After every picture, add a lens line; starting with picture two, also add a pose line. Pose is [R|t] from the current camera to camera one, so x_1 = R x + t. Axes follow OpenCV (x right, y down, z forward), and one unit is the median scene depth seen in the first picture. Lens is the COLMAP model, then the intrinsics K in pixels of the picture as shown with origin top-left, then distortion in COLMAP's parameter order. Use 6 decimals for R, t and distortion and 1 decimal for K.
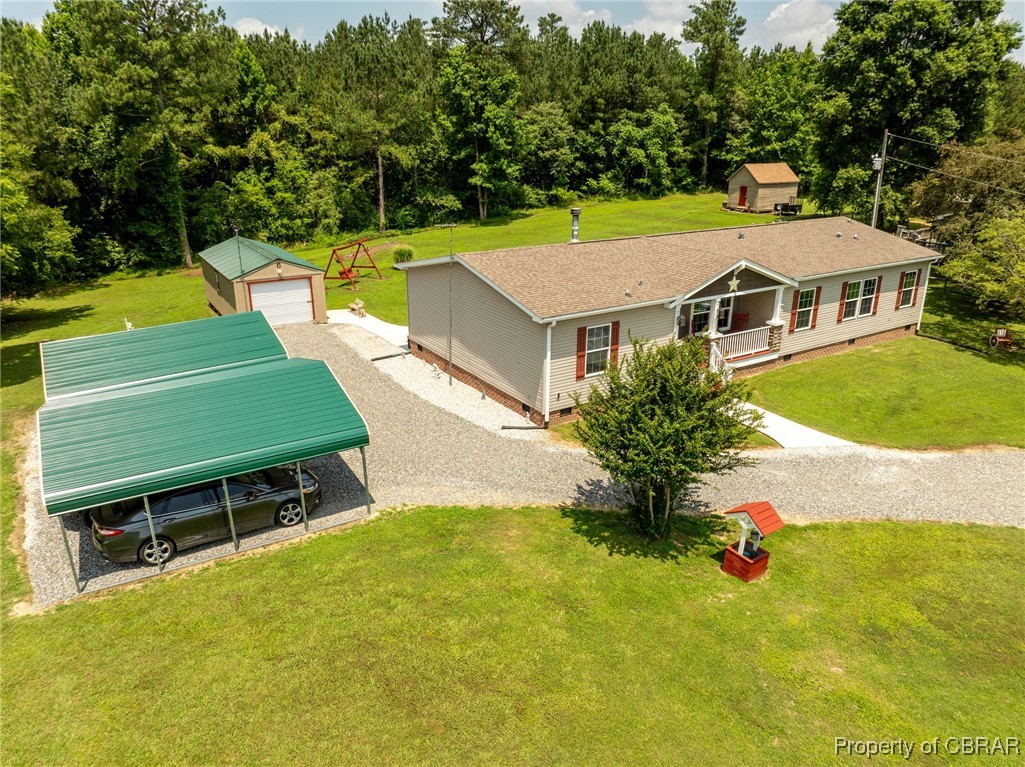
lens RADIAL K [[720.9, 0, 512.5], [0, 720.9, 383.5], [0, 0, 1]] dist [-0.038484, 0.002568]
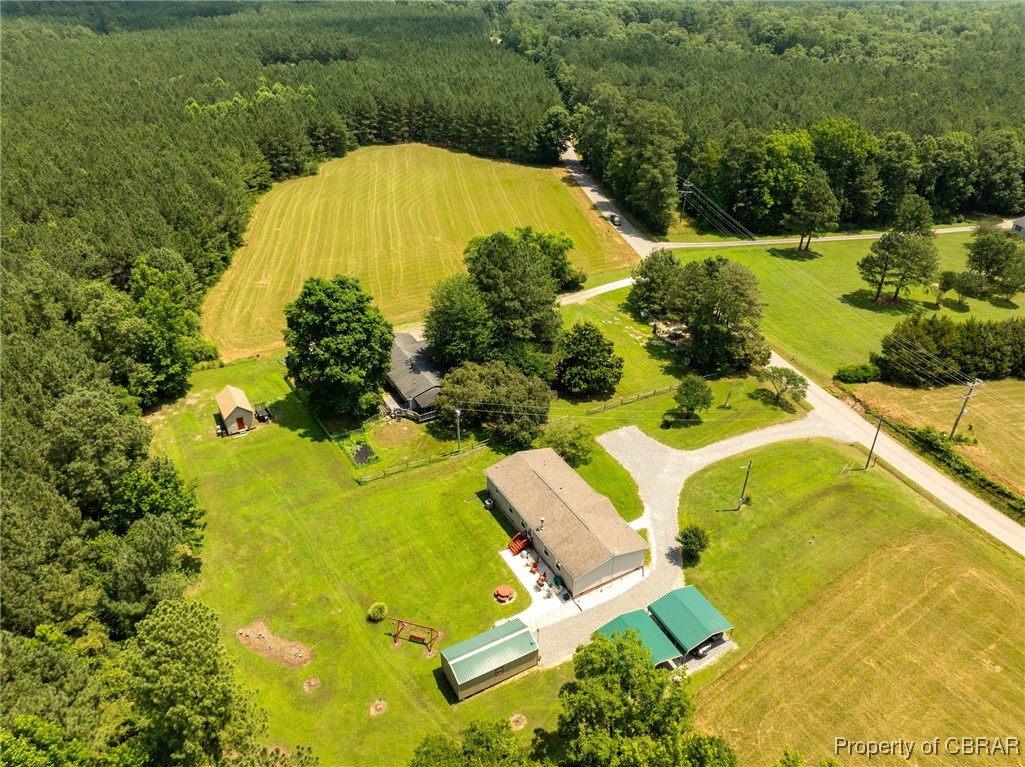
lens RADIAL K [[720.9, 0, 512.5], [0, 720.9, 383.5], [0, 0, 1]] dist [-0.038484, 0.002568]
pose [[0.053796, -0.523277, 0.850463, -2.028728], [0.326707, 0.814044, 0.480203, -2.079302], [-0.943593, 0.252020, 0.214751, 0.438822]]
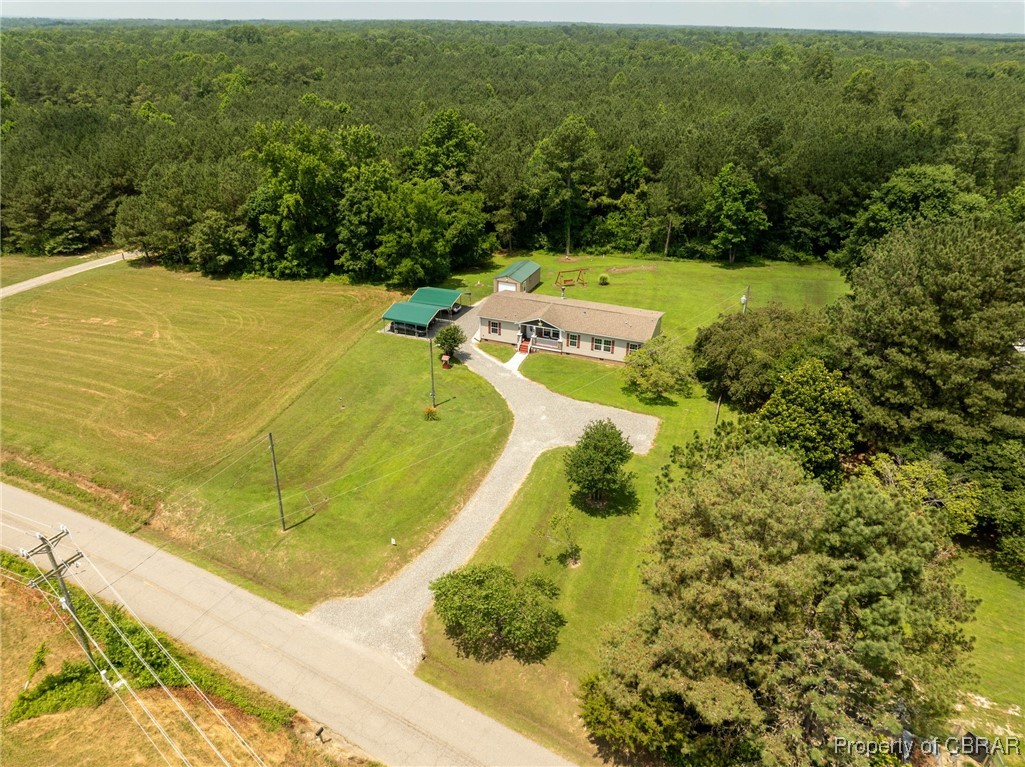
lens RADIAL K [[720.9, 0, 512.5], [0, 720.9, 383.5], [0, 0, 1]] dist [-0.038484, 0.002568]
pose [[0.600365, 0.367609, -0.710230, 2.356145], [-0.281785, 0.928373, 0.242323, -0.569369], [0.748438, 0.054650, 0.660949, -1.164453]]
